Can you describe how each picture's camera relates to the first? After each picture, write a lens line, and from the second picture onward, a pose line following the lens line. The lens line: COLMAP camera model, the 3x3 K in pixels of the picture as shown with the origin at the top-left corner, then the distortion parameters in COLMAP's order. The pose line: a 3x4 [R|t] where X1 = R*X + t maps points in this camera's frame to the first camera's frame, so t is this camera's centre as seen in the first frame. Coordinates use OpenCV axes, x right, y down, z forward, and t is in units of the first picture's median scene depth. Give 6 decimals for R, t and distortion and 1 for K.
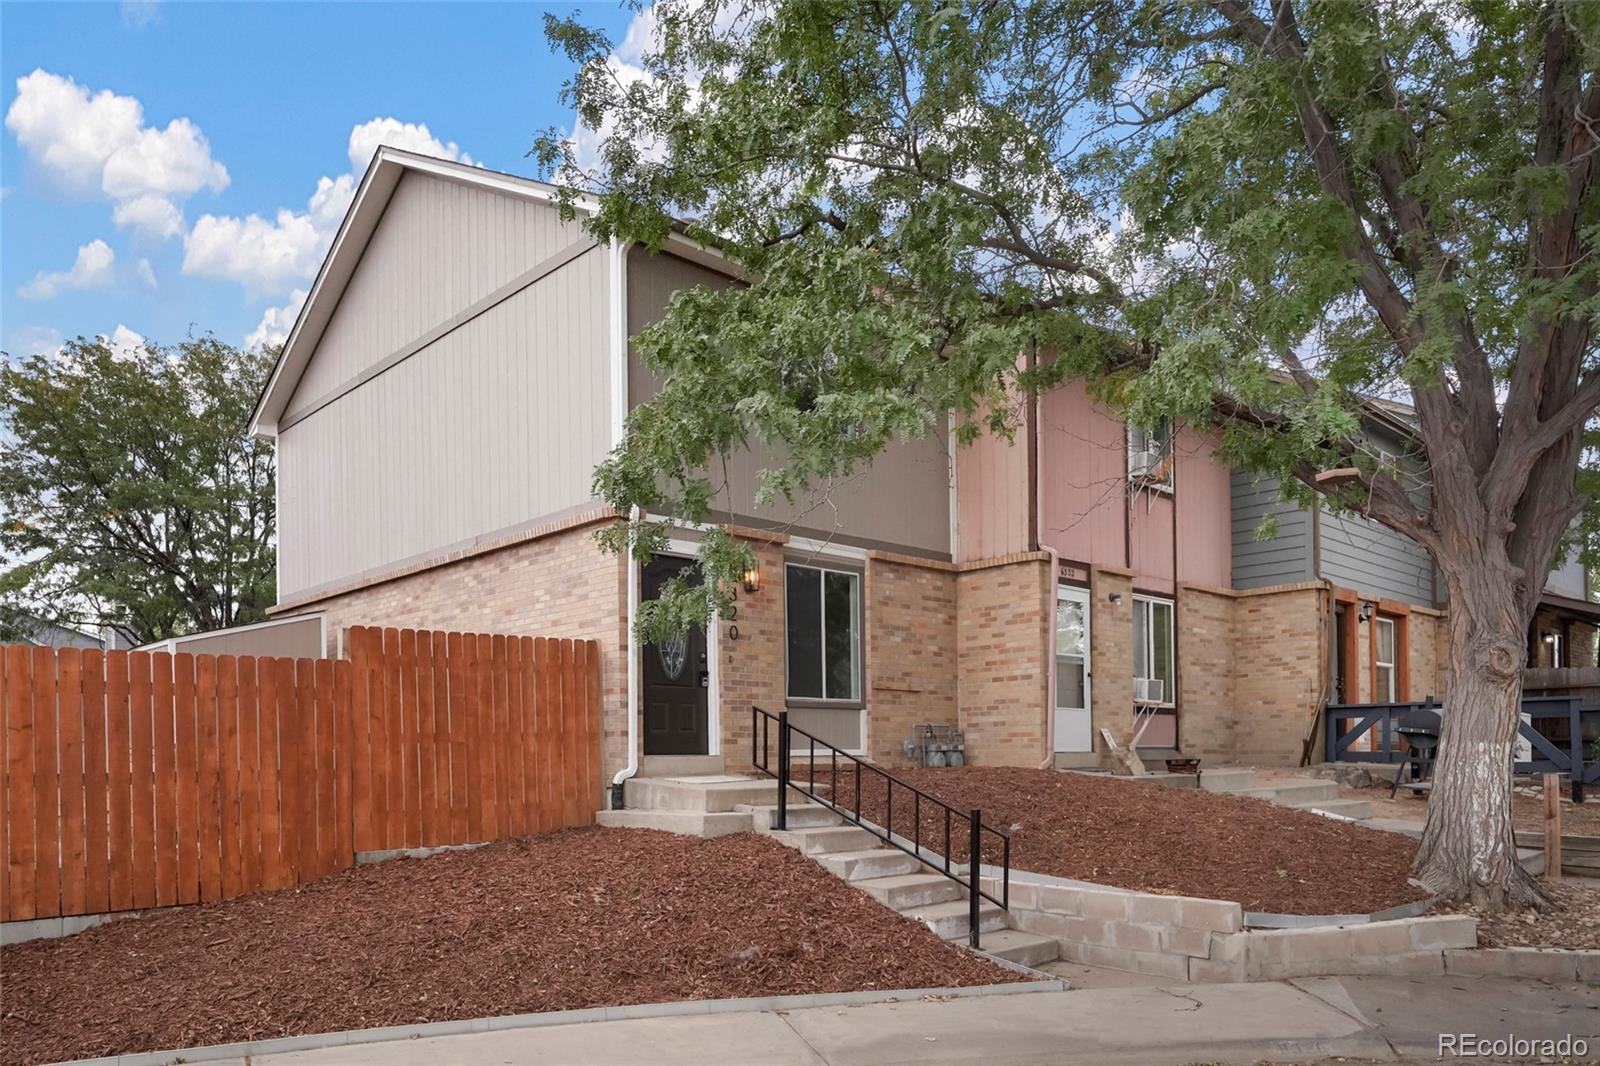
lens RADIAL K [[1106.1, 0, 800.0], [0, 1106.1, 533.0], [0, 0, 1]] dist [-0.001196, -0.000423]
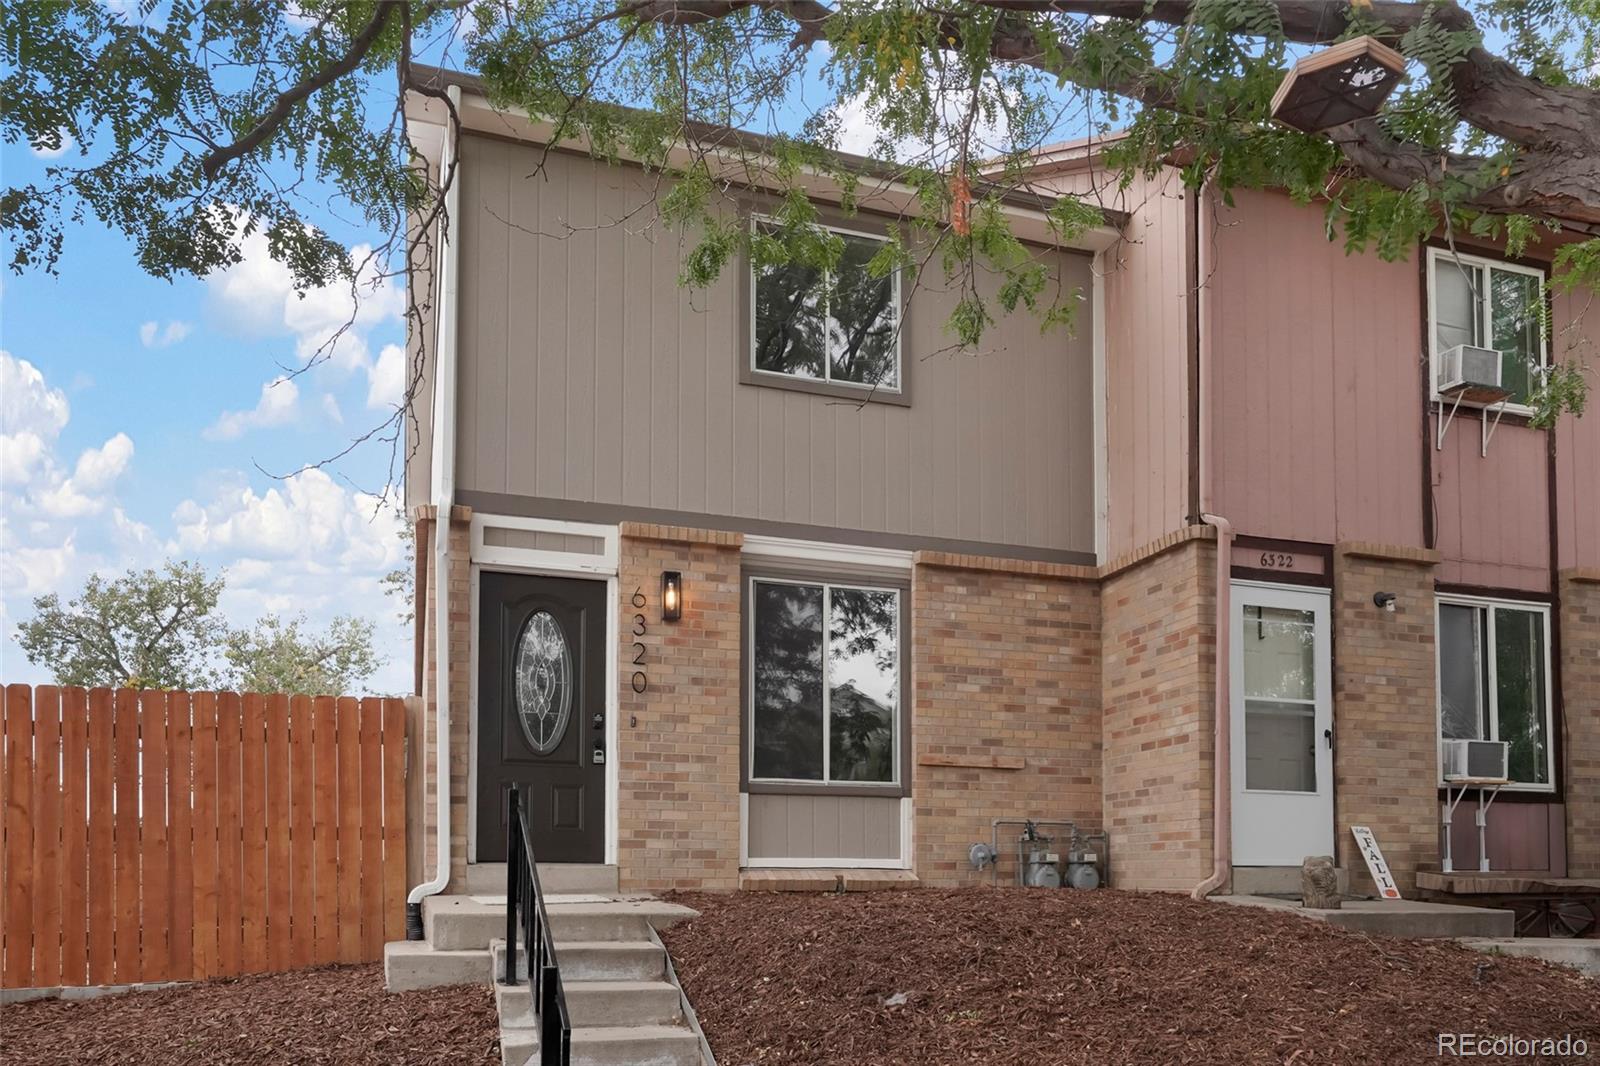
lens RADIAL K [[1190.4, 0, 800.3], [0, 1190.4, 663.3], [0, 0, 1]] dist [0.004137, 0.001026]
pose [[0.907061, -0.064109, -0.416090, 0.282181], [0.072824, 0.997332, 0.005089, 0.070559], [0.414653, -0.034917, 0.909309, 0.332197]]
